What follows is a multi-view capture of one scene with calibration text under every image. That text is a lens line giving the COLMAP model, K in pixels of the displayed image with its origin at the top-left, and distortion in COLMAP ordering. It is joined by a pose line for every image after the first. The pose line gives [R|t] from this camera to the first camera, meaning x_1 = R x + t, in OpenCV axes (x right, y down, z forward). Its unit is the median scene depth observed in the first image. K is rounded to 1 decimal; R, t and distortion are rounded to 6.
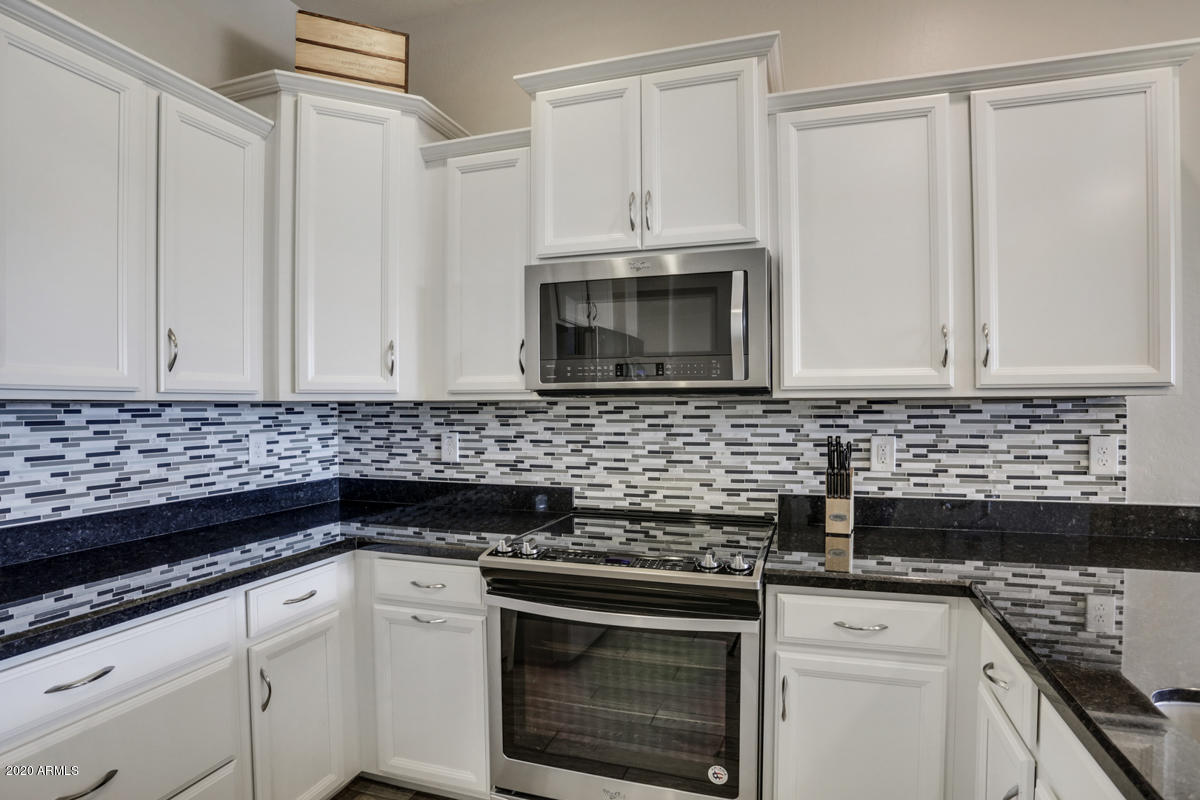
lens RADIAL K [[594.3, 0, 639.4], [0, 594.3, 406.5], [0, 0, 1]] dist [-0.045952, 0.007951]
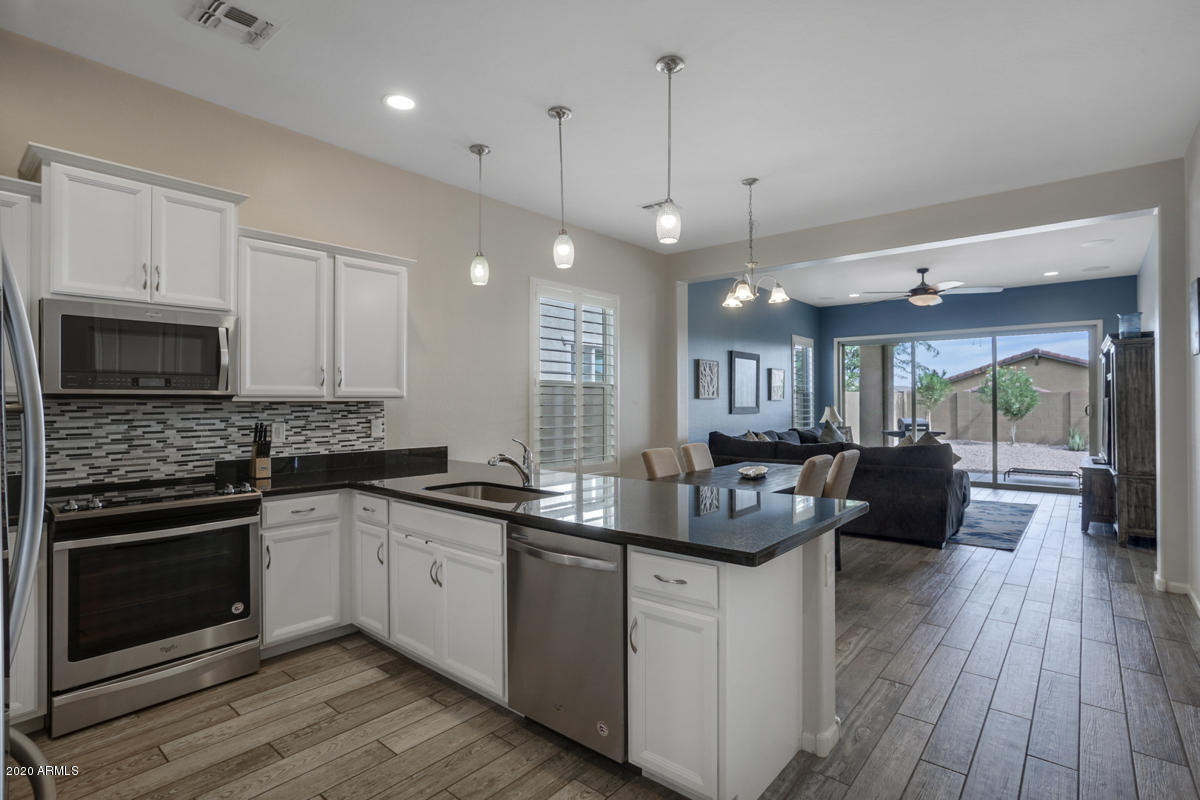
lens RADIAL K [[594.3, 0, 571.0], [0, 594.3, 402.5], [0, 0, 1]] dist [-0.045952, 0.007951]
pose [[0.430091, 0.003700, 0.902778, -0.794167], [0.001780, 0.999986, -0.004946, -0.000140], [-0.902784, 0.003734, 0.430078, -0.551188]]
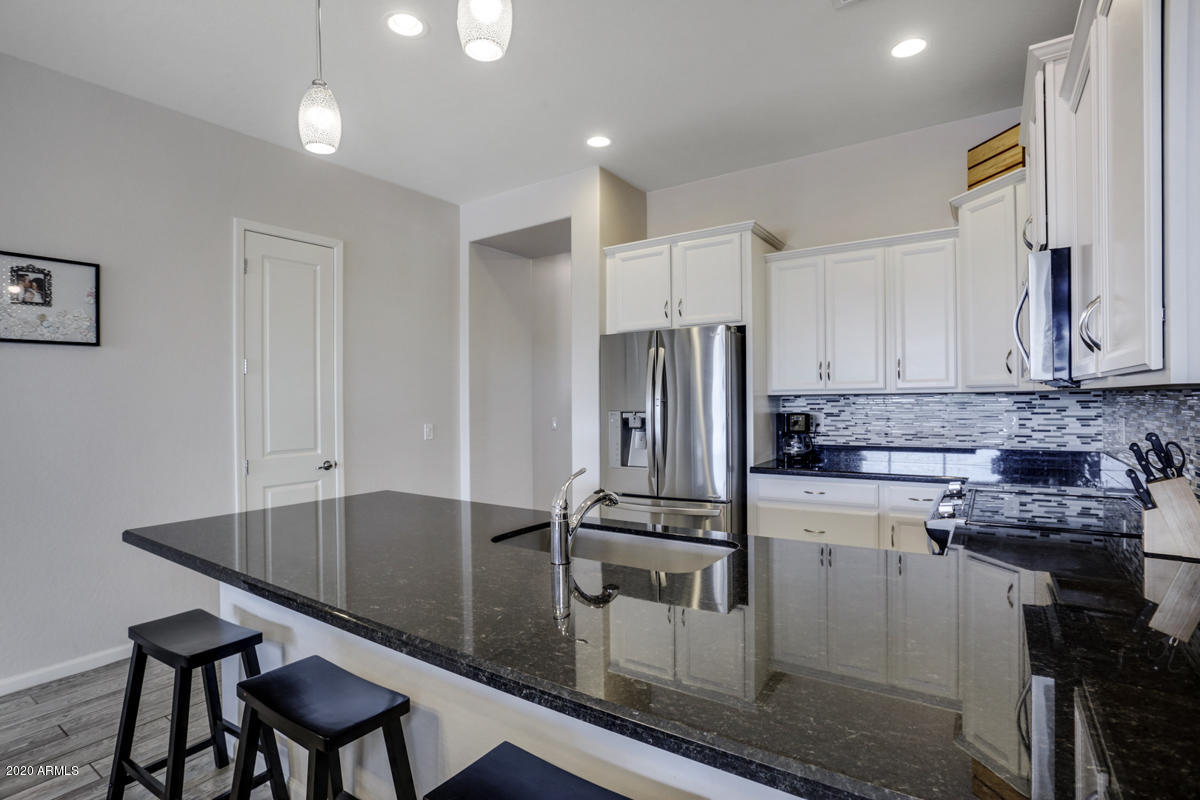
lens RADIAL K [[594.3, 0, 598.2], [0, 594.3, 400.9], [0, 0, 1]] dist [-0.045952, 0.007951]
pose [[-0.325825, 0.013105, -0.945339, 1.261585], [0.016267, 0.999834, 0.008254, -0.015465], [0.945290, -0.012688, -0.325984, 0.539690]]
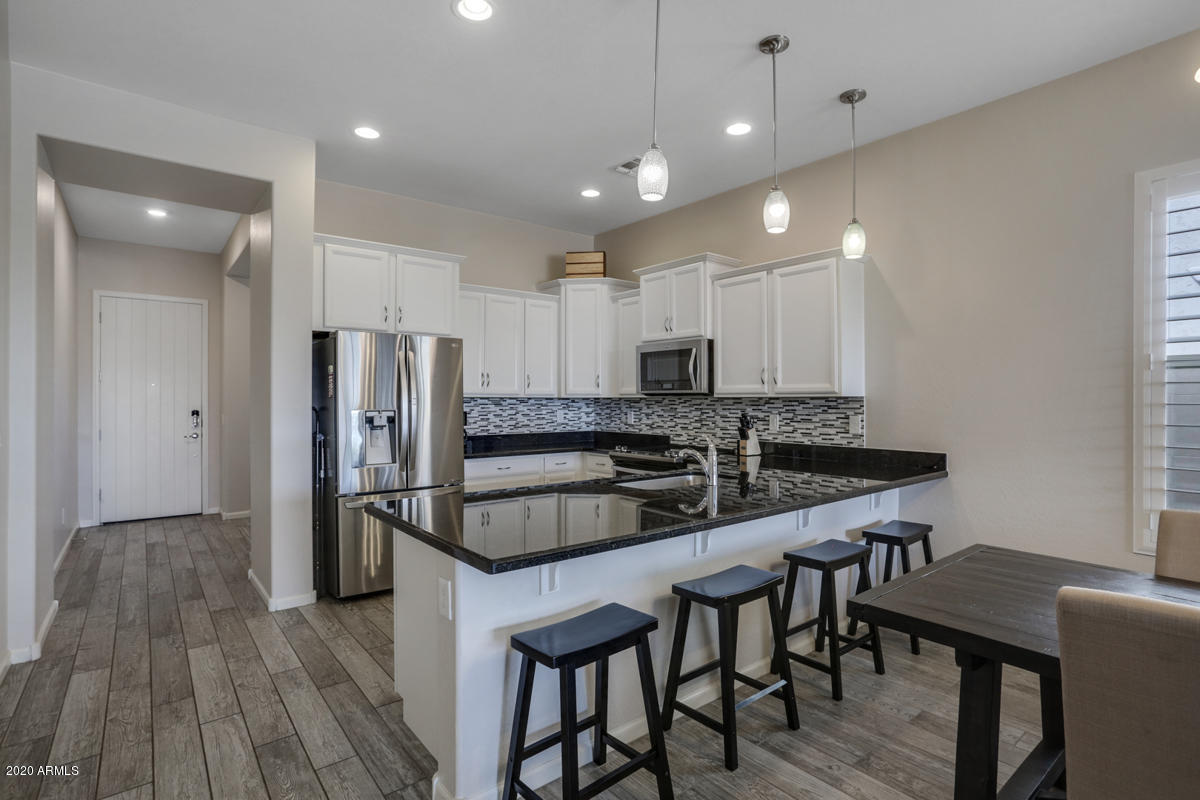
lens RADIAL K [[594.3, 0, 624.4], [0, 594.3, 399.0], [0, 0, 1]] dist [-0.045952, 0.007951]
pose [[0.827859, 0.004282, -0.560920, 1.170100], [-0.005174, 0.999987, -0.000002, -0.004203], [0.560912, 0.002904, 0.827870, -1.124485]]
